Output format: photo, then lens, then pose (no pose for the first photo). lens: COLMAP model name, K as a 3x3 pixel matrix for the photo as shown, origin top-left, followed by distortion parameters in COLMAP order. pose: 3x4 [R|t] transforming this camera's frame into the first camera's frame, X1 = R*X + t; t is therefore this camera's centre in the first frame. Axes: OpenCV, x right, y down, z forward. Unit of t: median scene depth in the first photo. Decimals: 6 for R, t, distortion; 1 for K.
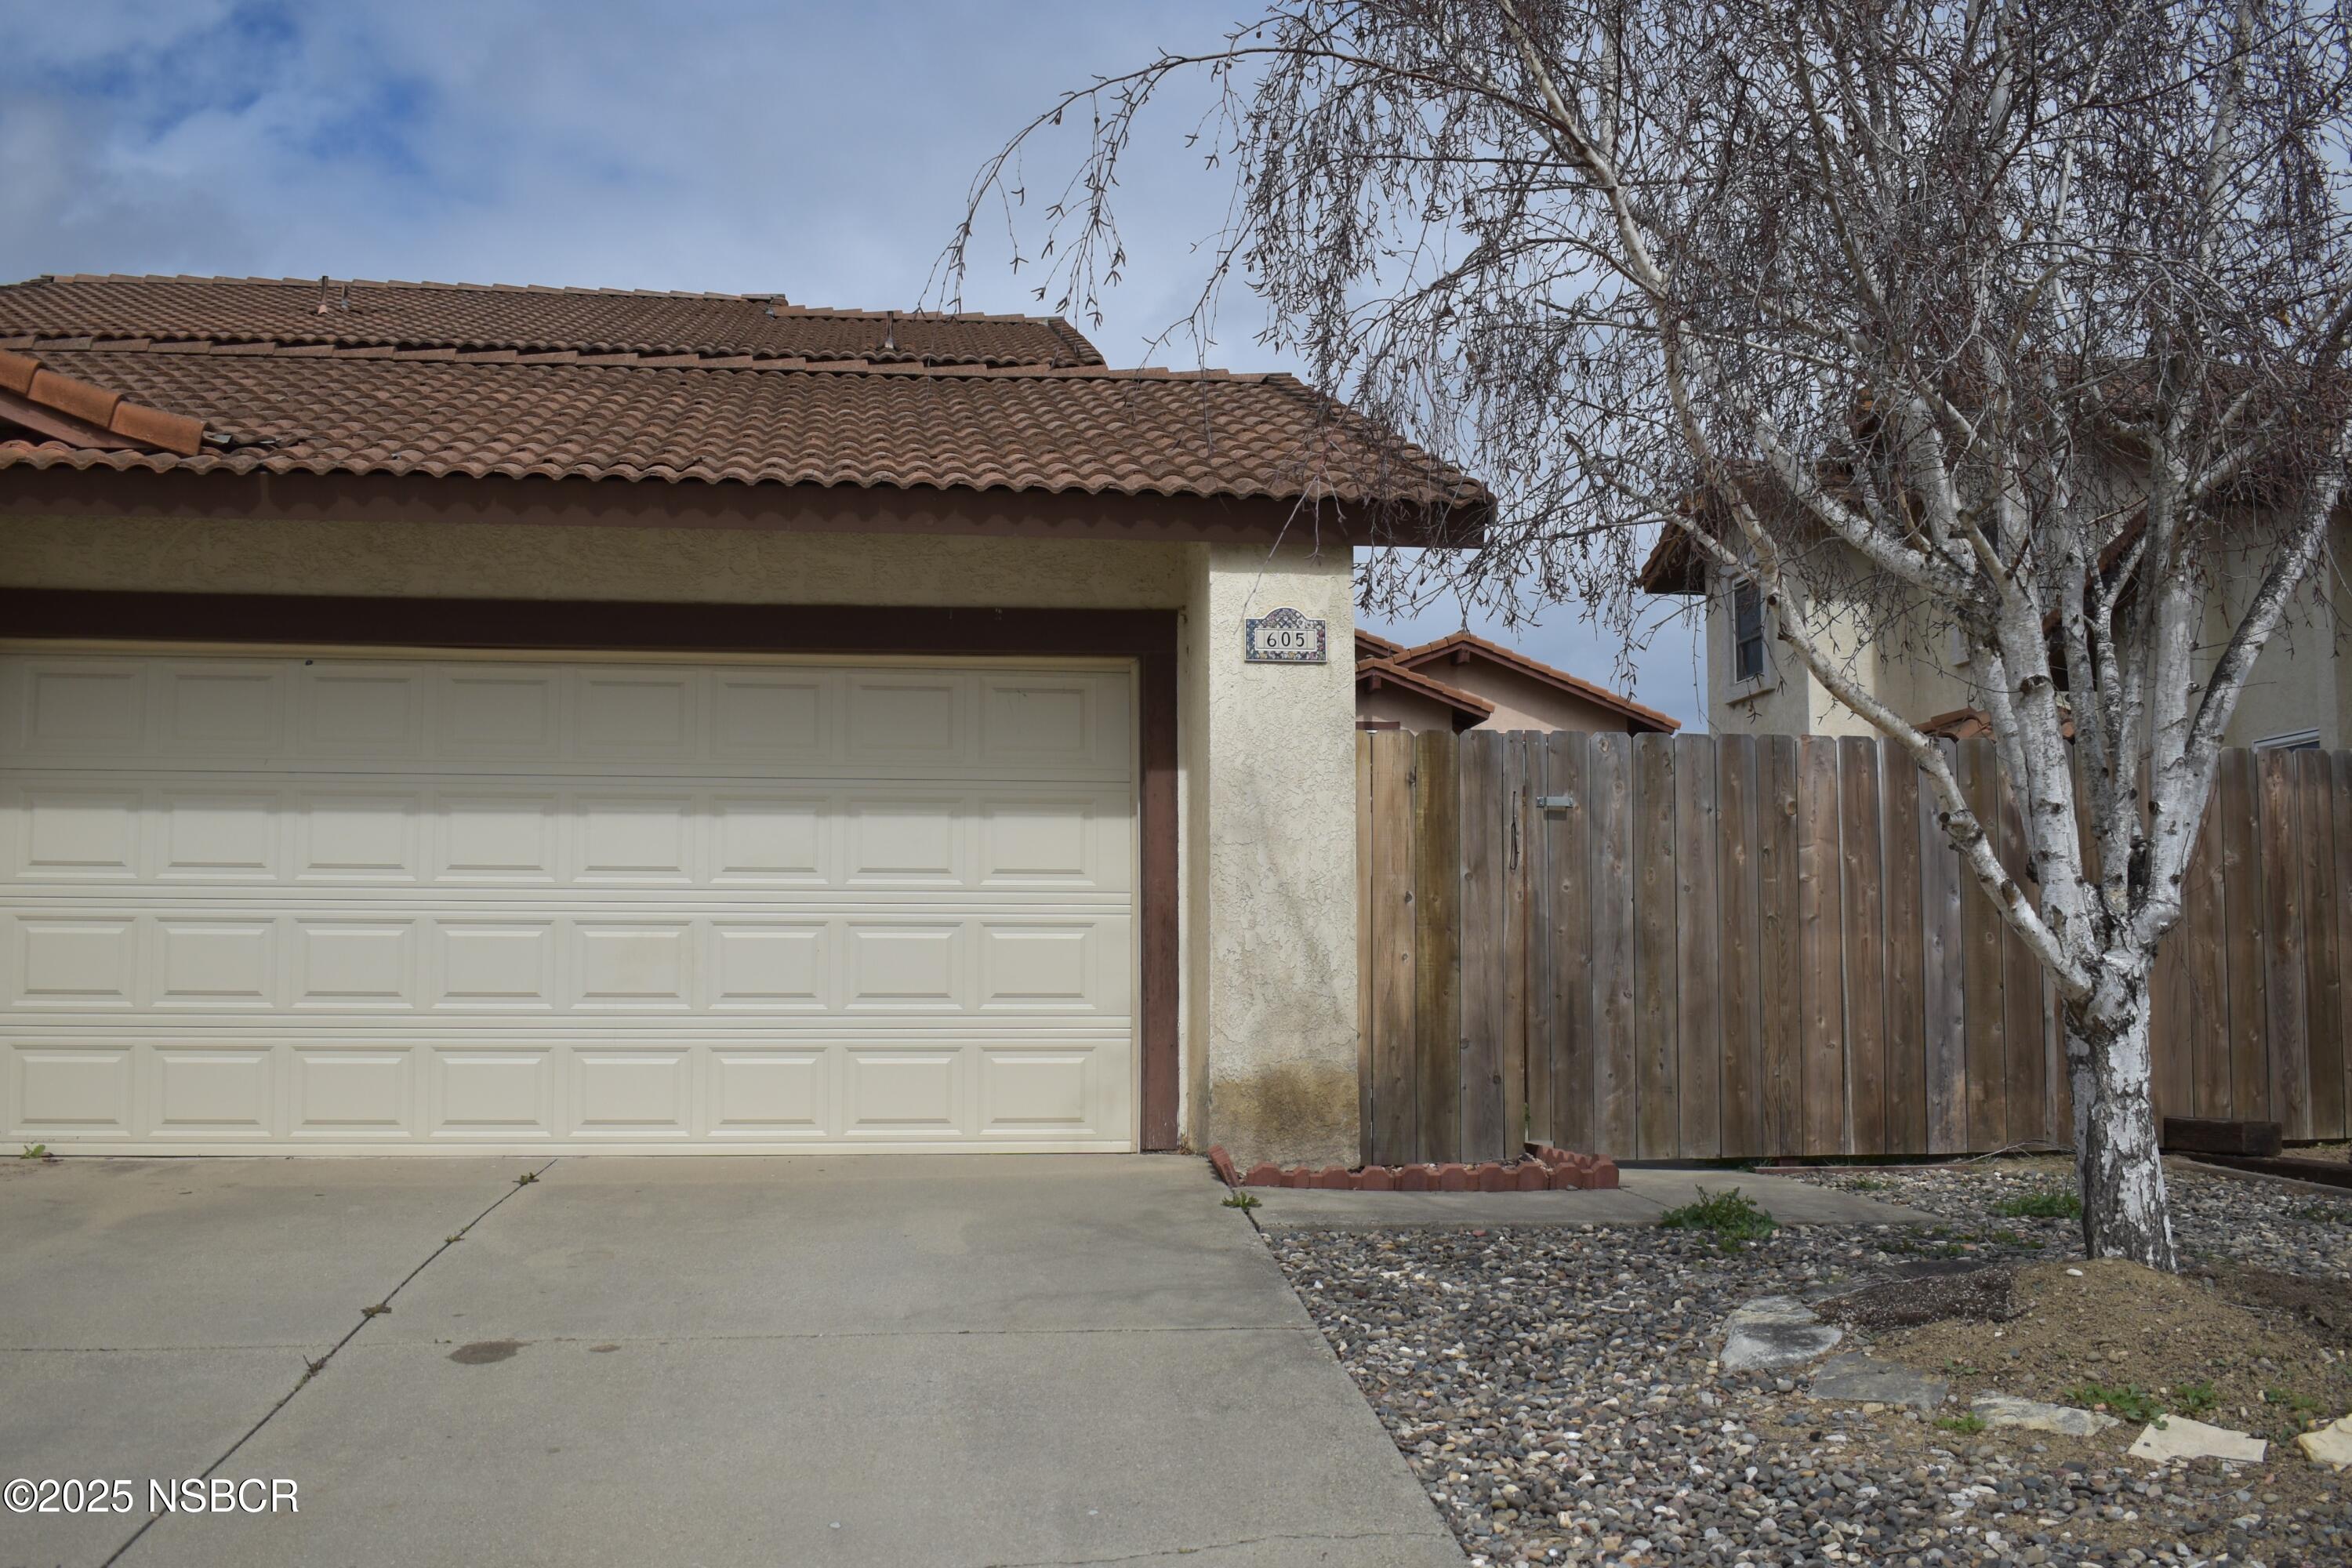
lens RADIAL K [[2322.1, 0, 1176.0], [0, 2322.1, 784.0], [0, 0, 1]] dist [-0.094097, 0.022643]
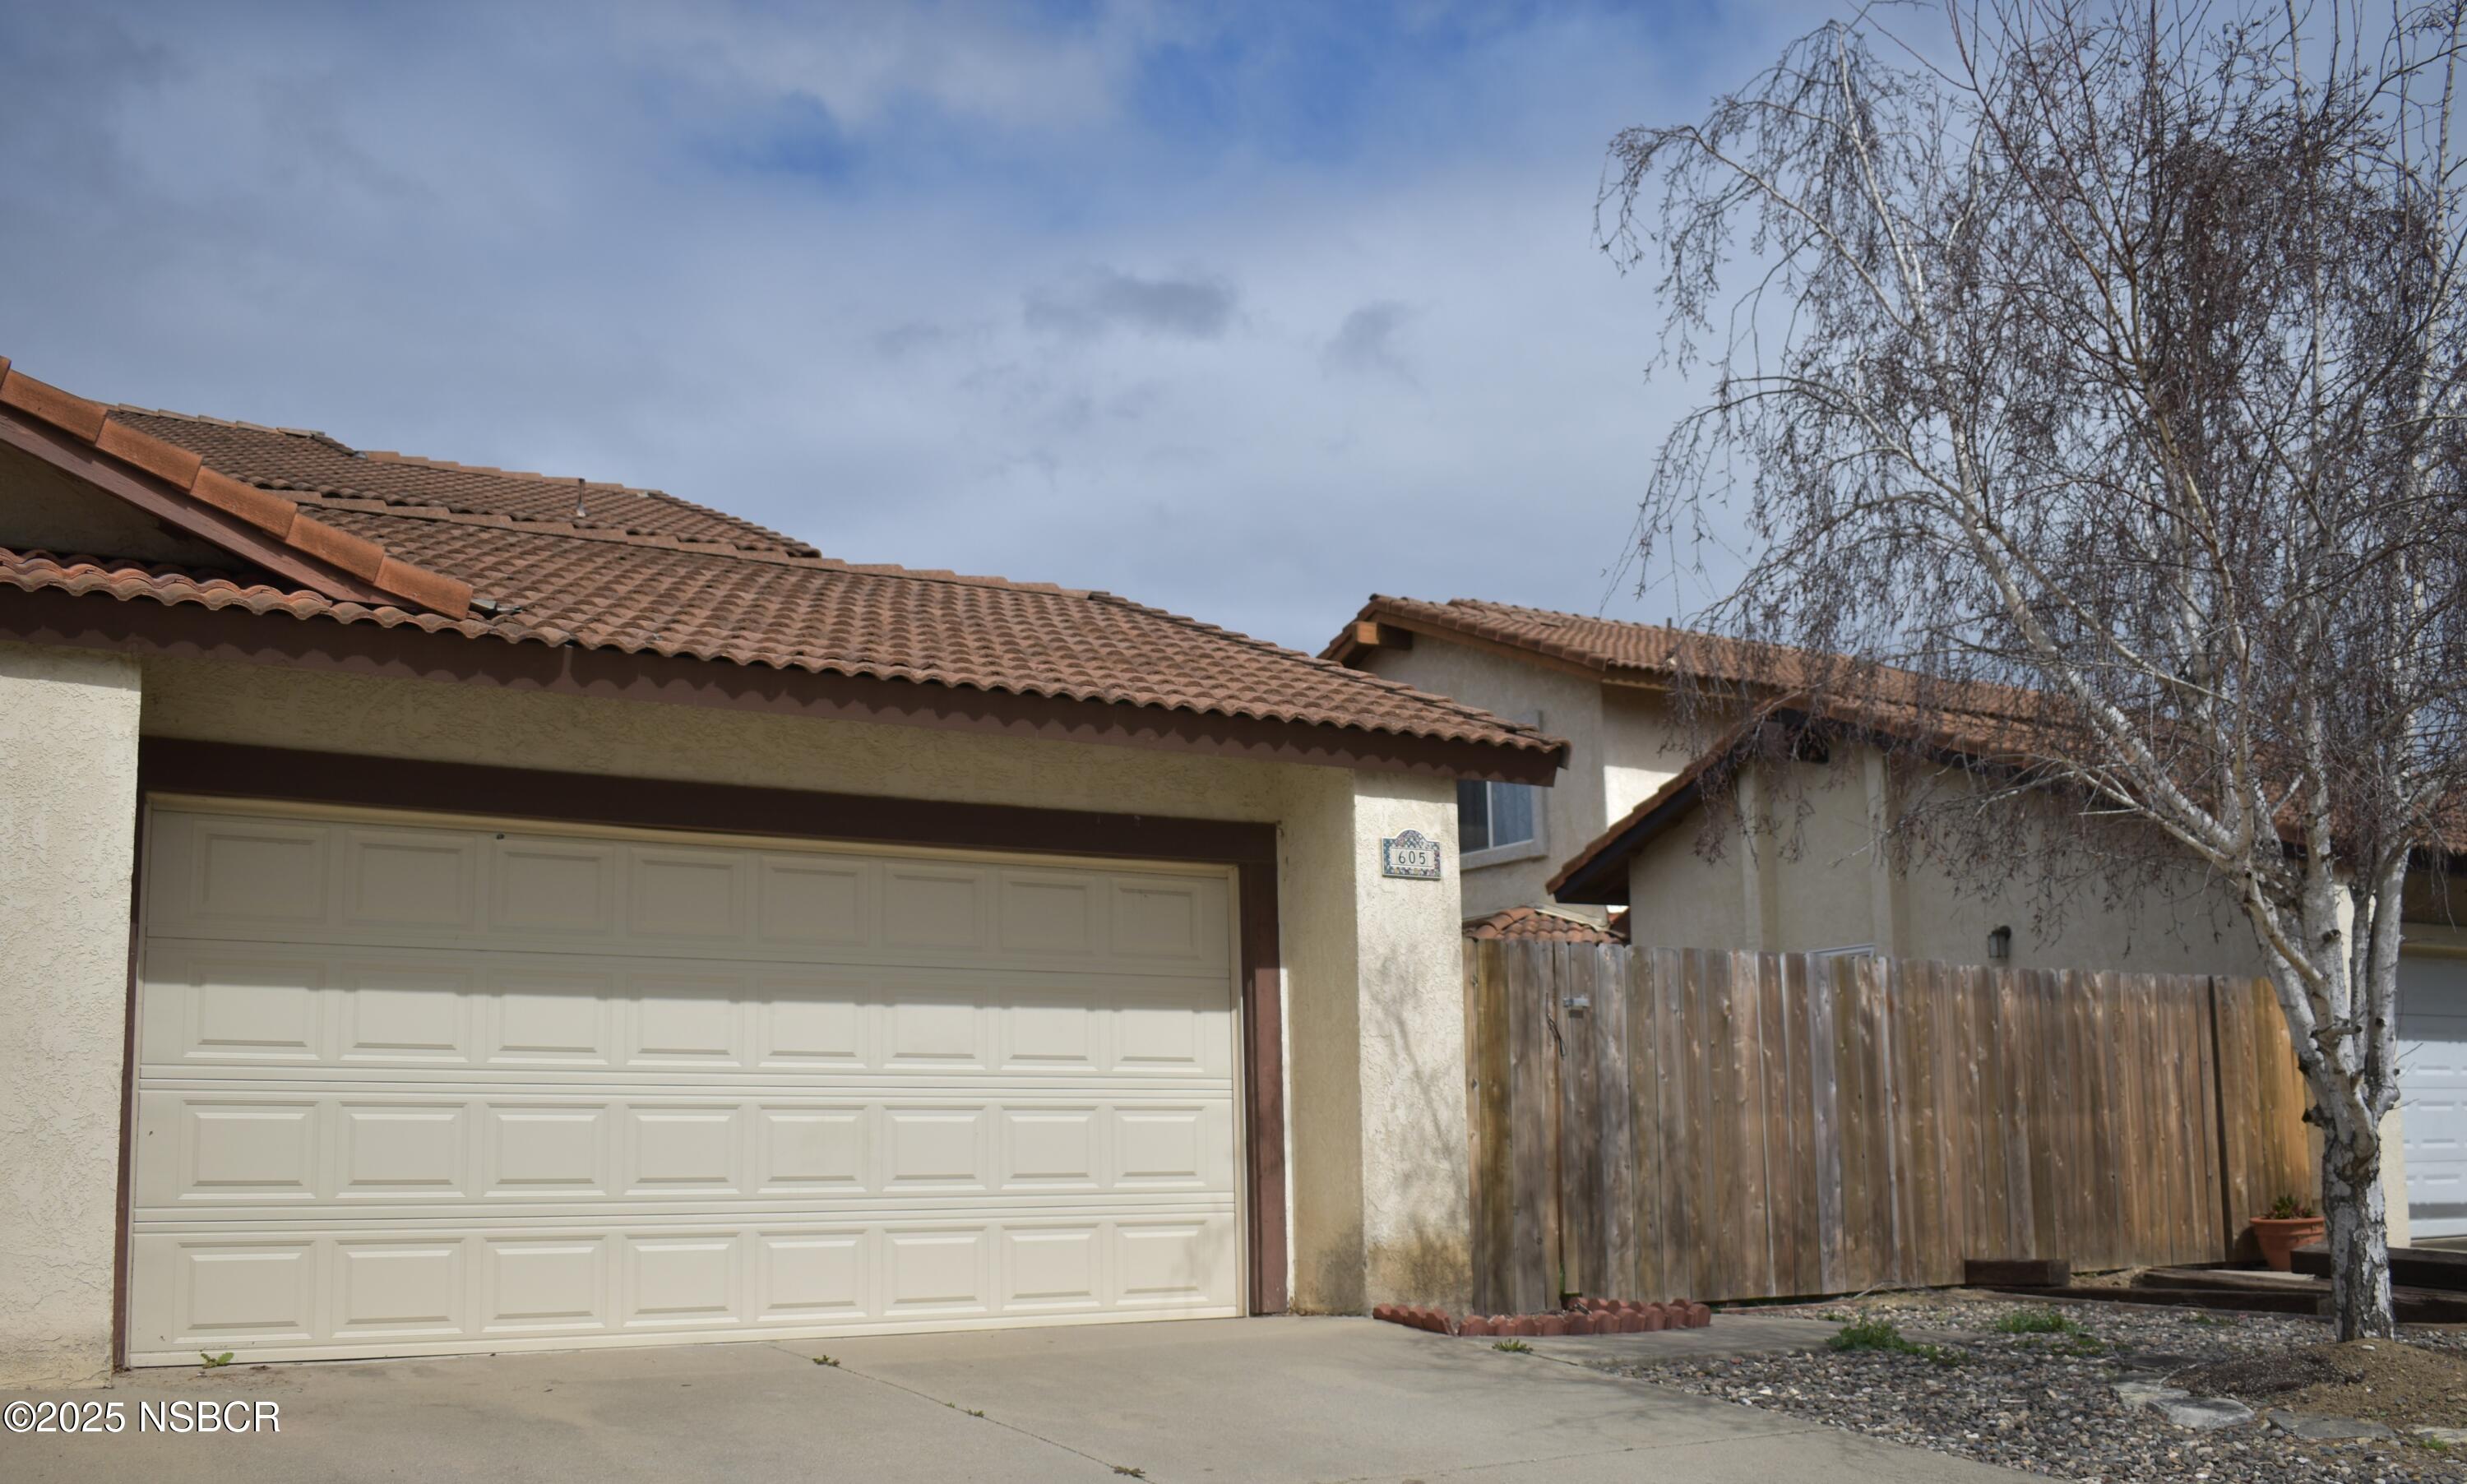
lens RADIAL K [[2360.5, 0, 1233.0], [0, 2360.5, 816.5], [0, 0, 1]] dist [-0.074945, 0.000481]
pose [[0.911710, 0.048485, 0.407964, -0.489238], [-0.023319, 0.997518, -0.066438, -0.003011], [-0.410172, 0.051059, 0.910578, -0.024637]]
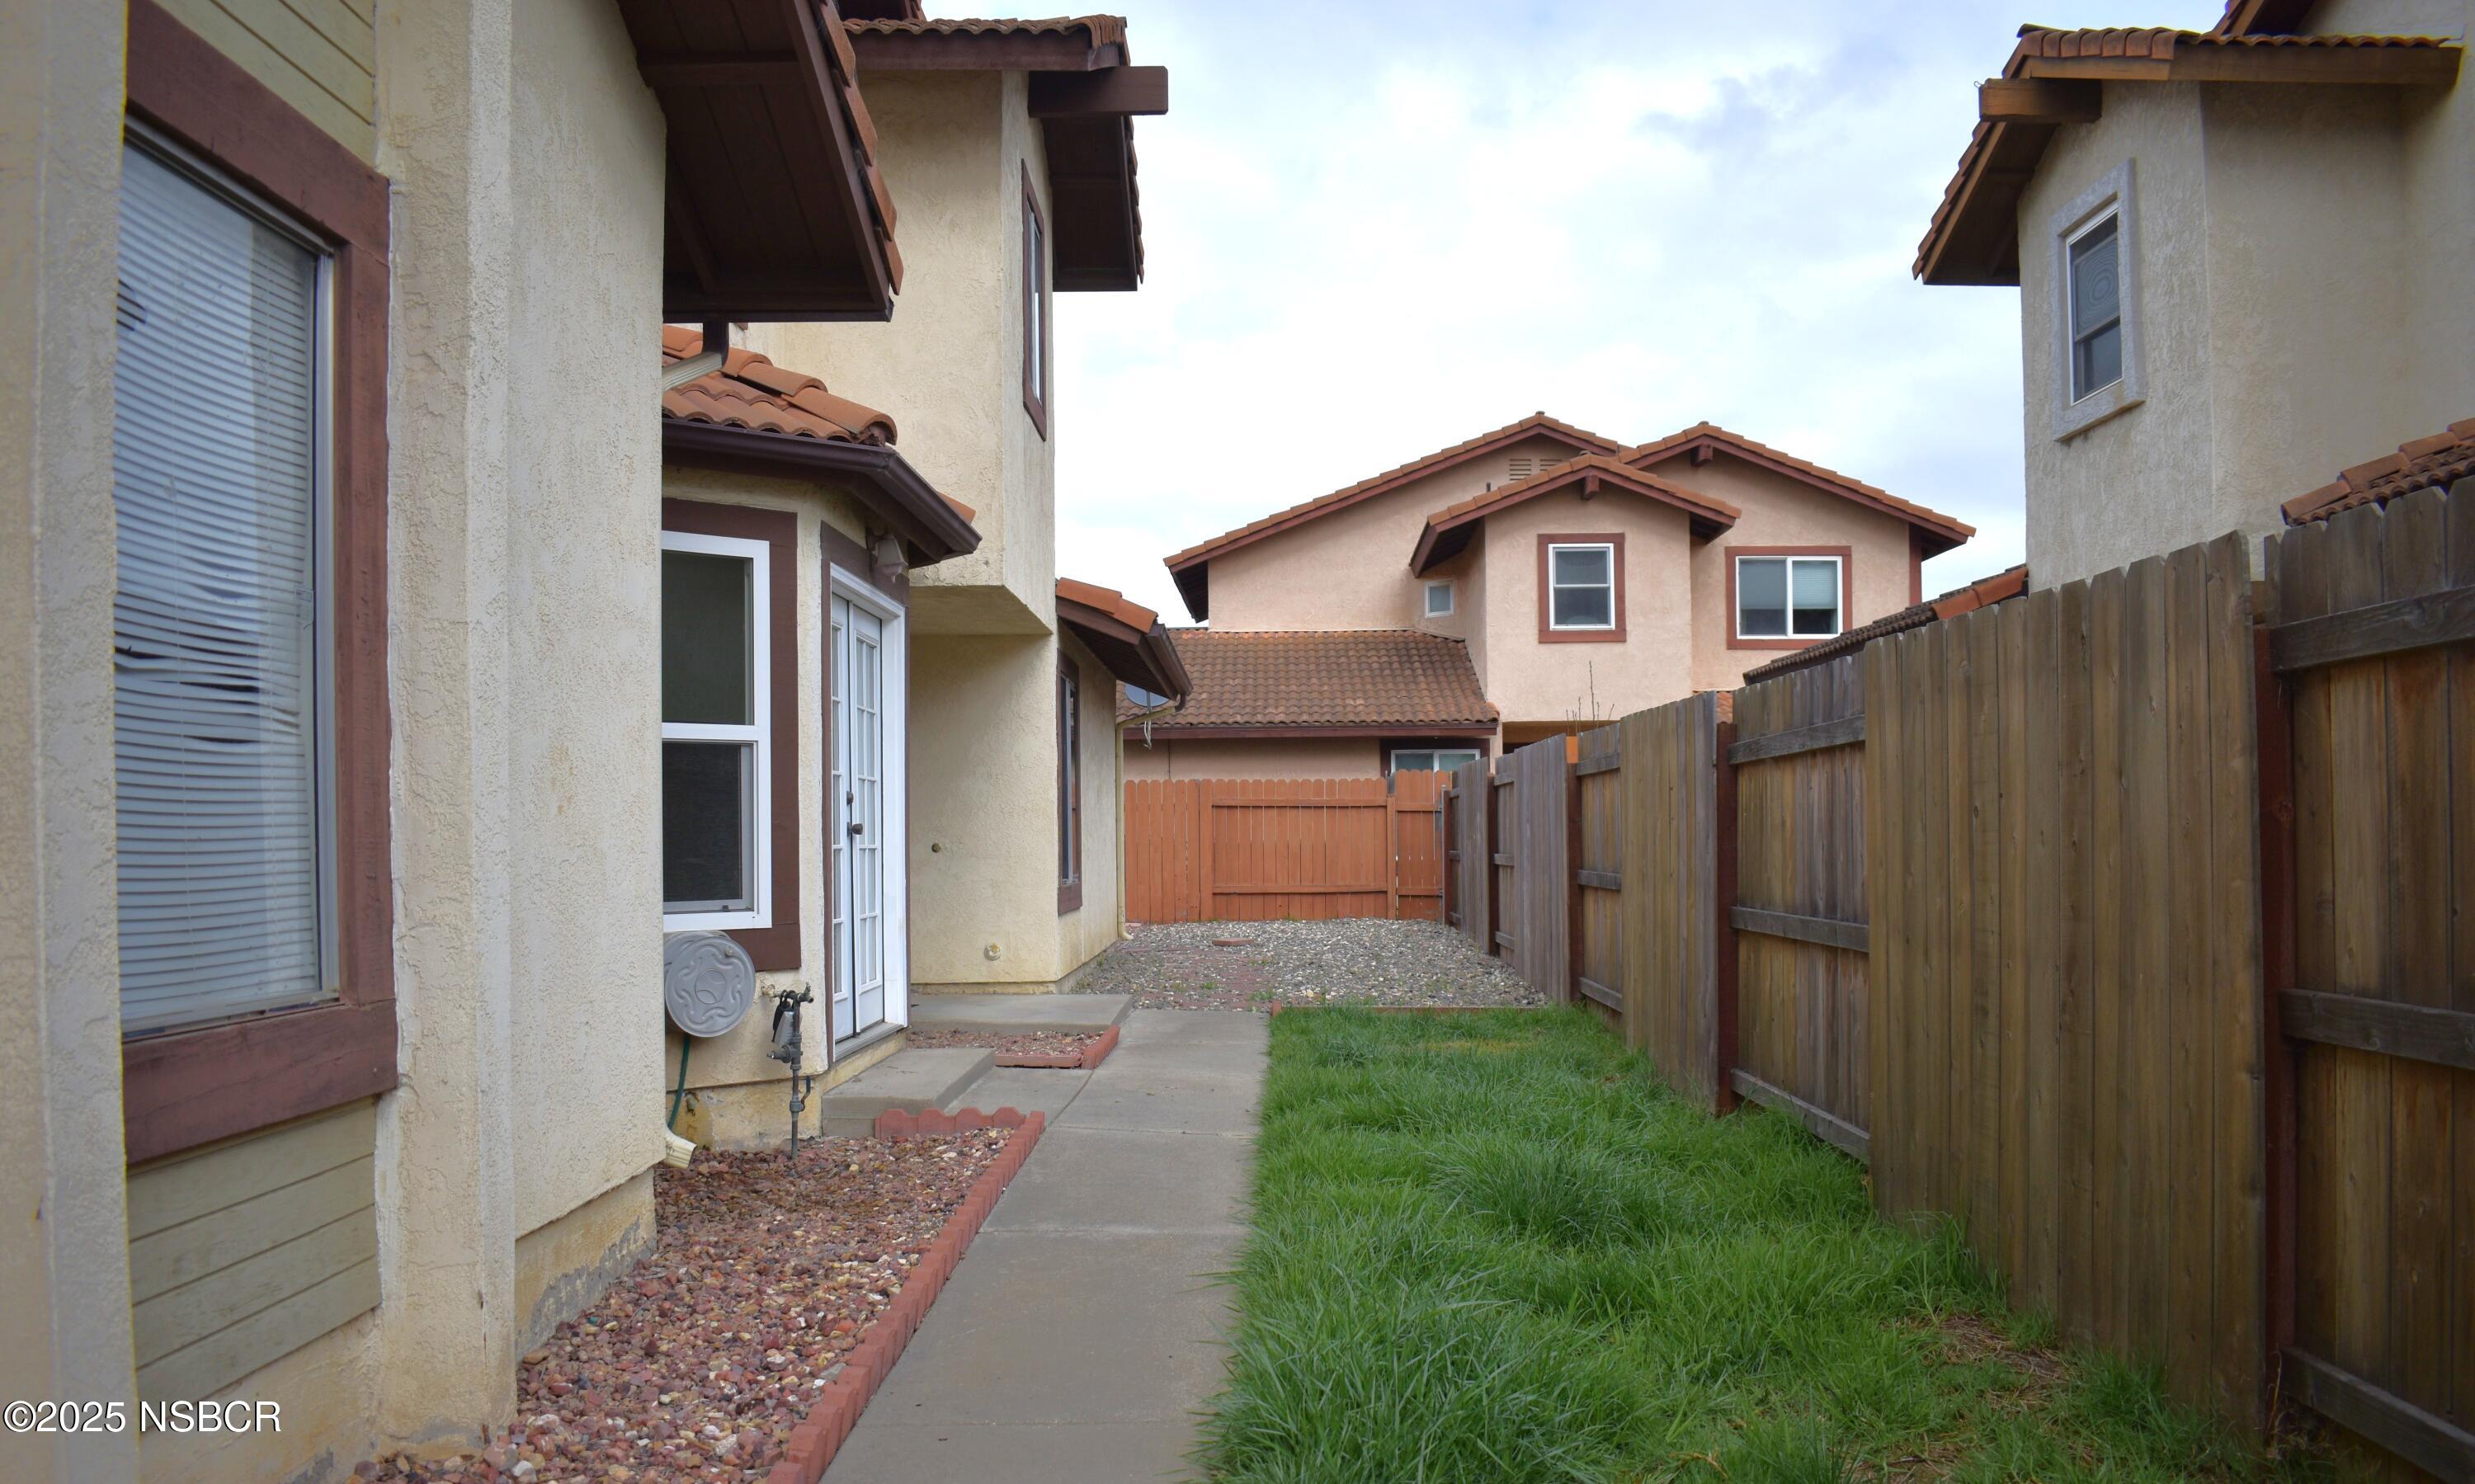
lens RADIAL K [[1946.7, 0, 1256.3], [0, 1946.7, 830.2], [0, 0, 1]] dist [-0.095627, 0.017189]
pose [[0.989928, -0.009472, -0.141258, 0.236175], [0.022797, 0.995404, 0.093014, 0.042745], [0.139727, -0.095297, 0.985594, 1.107779]]
